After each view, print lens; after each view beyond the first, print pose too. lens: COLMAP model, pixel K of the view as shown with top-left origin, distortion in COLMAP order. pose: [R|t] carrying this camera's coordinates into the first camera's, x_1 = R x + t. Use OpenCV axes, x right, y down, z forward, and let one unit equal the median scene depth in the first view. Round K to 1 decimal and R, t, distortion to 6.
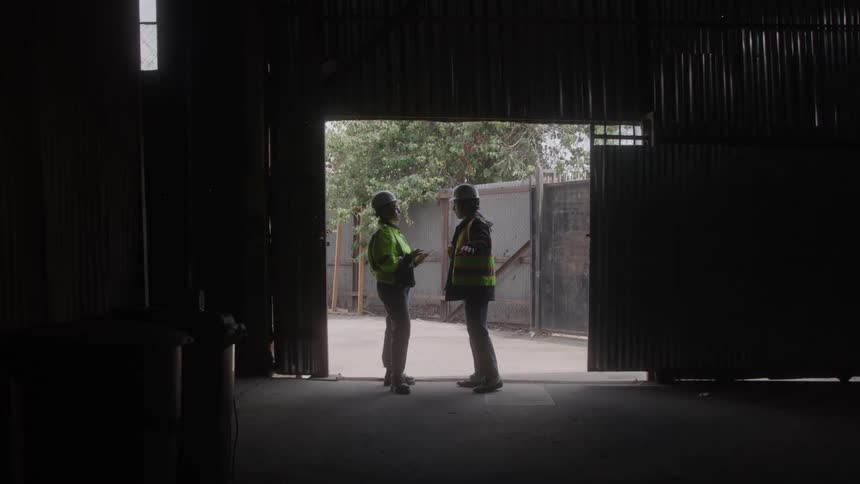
lens RADIAL K [[1038.8, 0, 433.2], [0, 1038.8, 241.7], [0, 0, 1]] dist [0.001401, -0.005514]
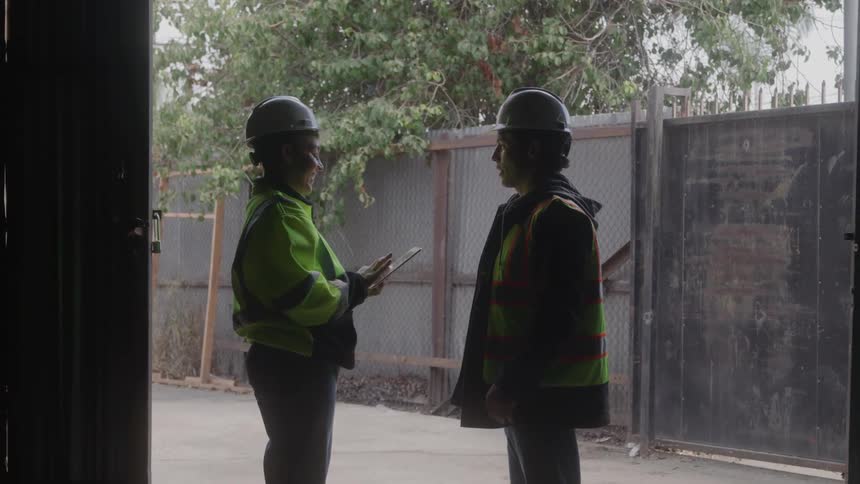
lens RADIAL K [[1797.4, 0, 442.8], [0, 1797.4, 242.8], [0, 0, 1]] dist [0.155352, 0.032691]
pose [[0.999581, 0.017664, 0.022929, -0.006531], [-0.017713, 0.999841, 0.001940, -0.001415], [-0.022891, -0.002345, 0.999735, 0.186145]]
